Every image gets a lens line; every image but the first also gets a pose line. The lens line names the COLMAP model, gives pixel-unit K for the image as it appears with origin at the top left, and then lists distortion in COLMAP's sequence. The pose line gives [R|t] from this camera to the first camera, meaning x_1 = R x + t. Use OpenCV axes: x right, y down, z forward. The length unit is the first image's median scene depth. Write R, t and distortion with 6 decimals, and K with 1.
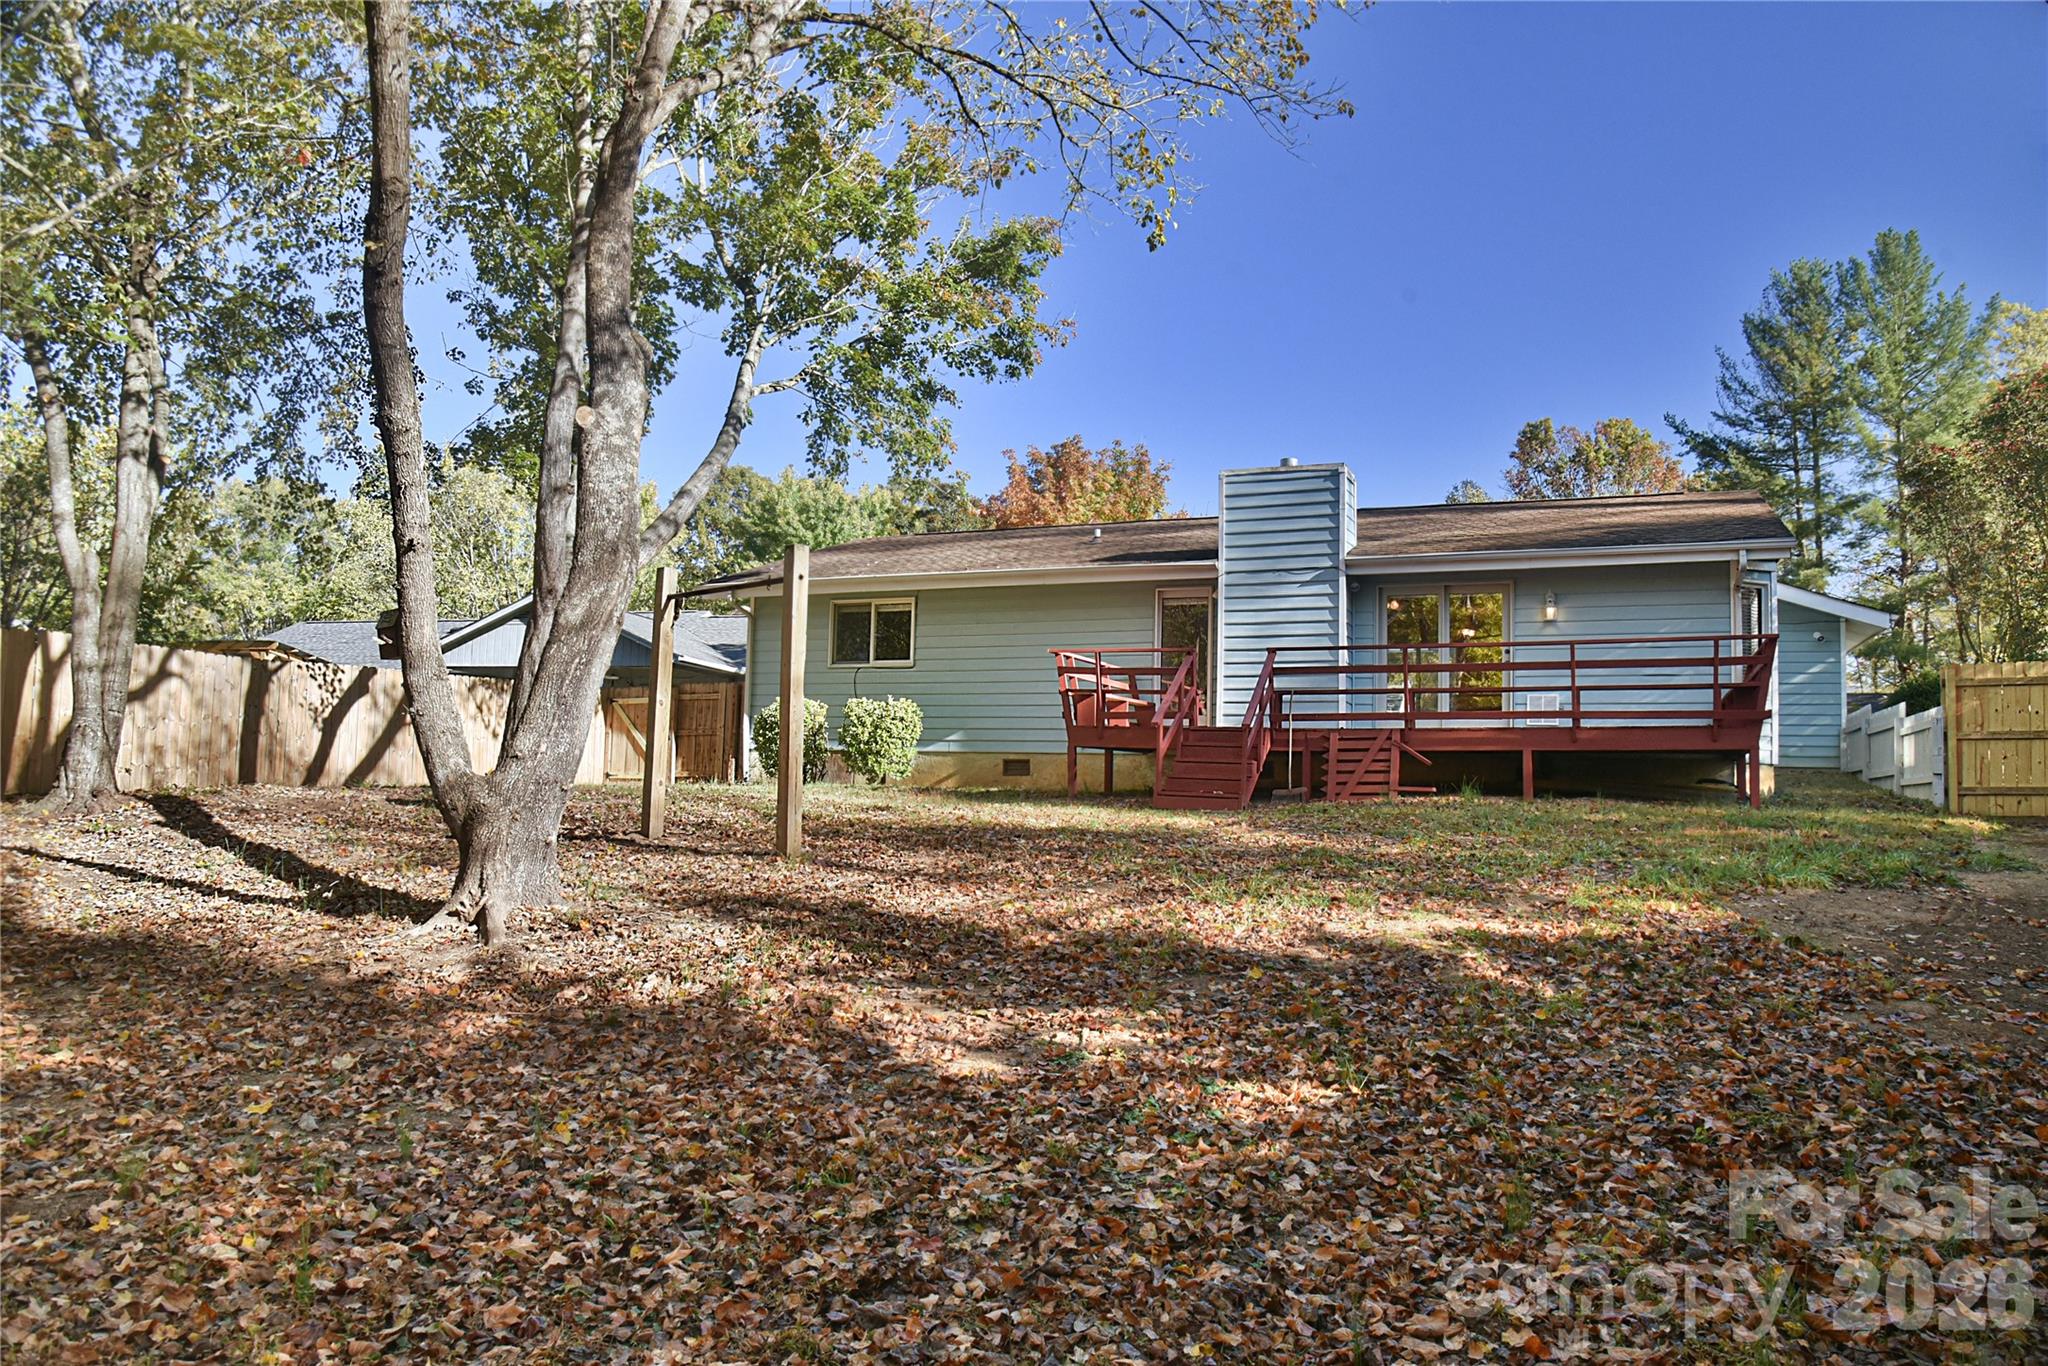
lens RADIAL K [[935.4, 0, 1013.5], [0, 935.4, 693.7], [0, 0, 1]] dist [-0.021134, 0.001105]
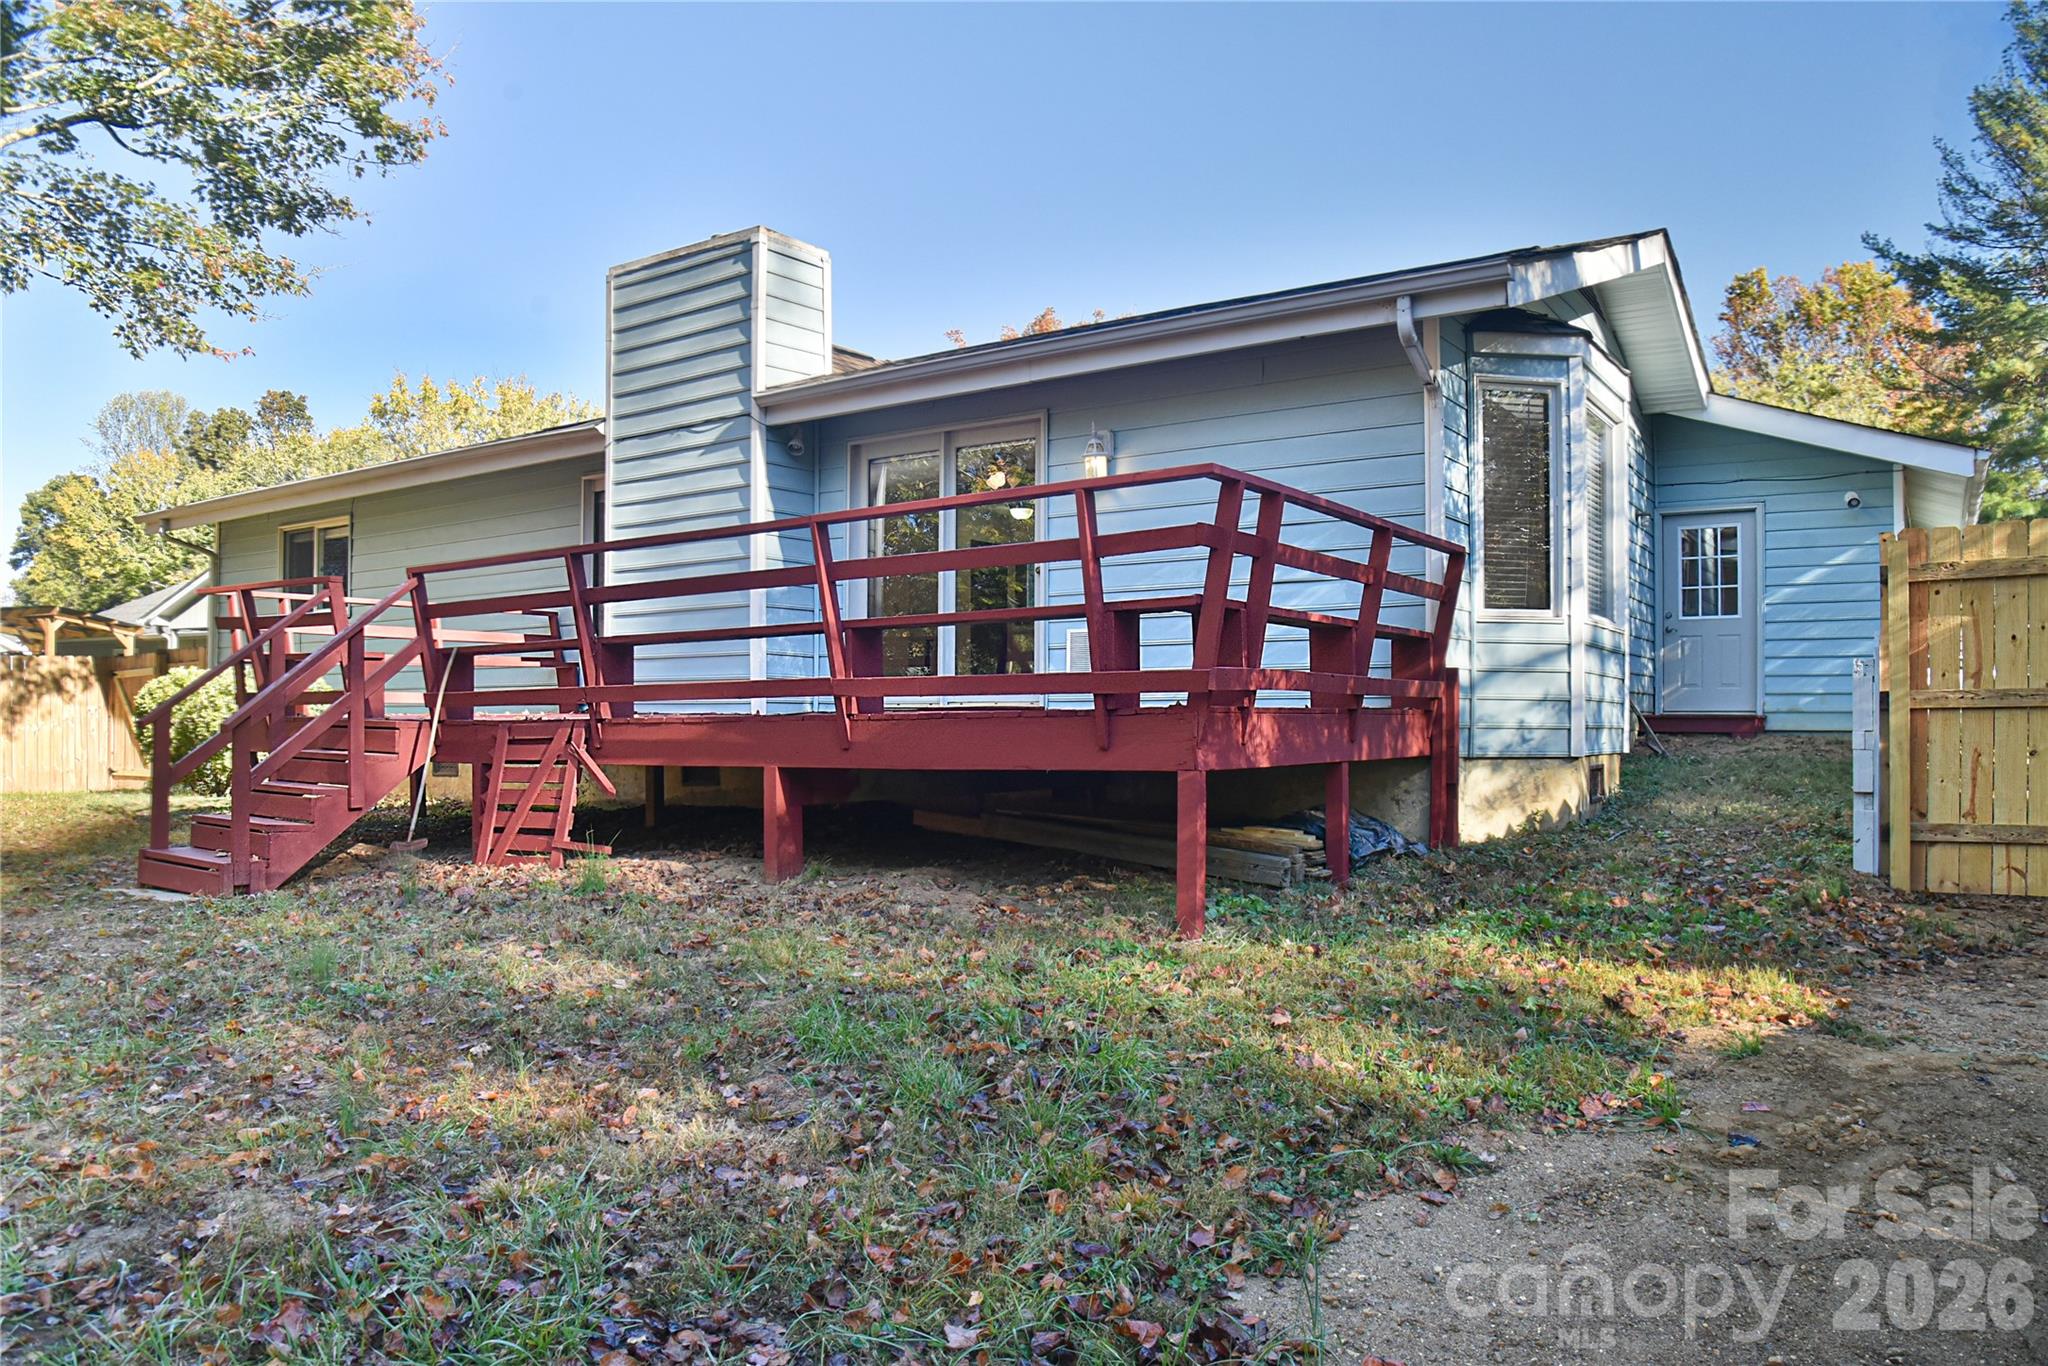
lens RADIAL K [[1010.3, 0, 1023.1], [0, 1010.3, 675.2], [0, 0, 1]] dist [-0.067705, 0.019352]
pose [[0.987894, -0.030425, -0.152116, 0.147831], [0.037572, 0.998310, 0.044327, -0.000066], [0.150511, -0.049506, 0.987368, 0.106253]]
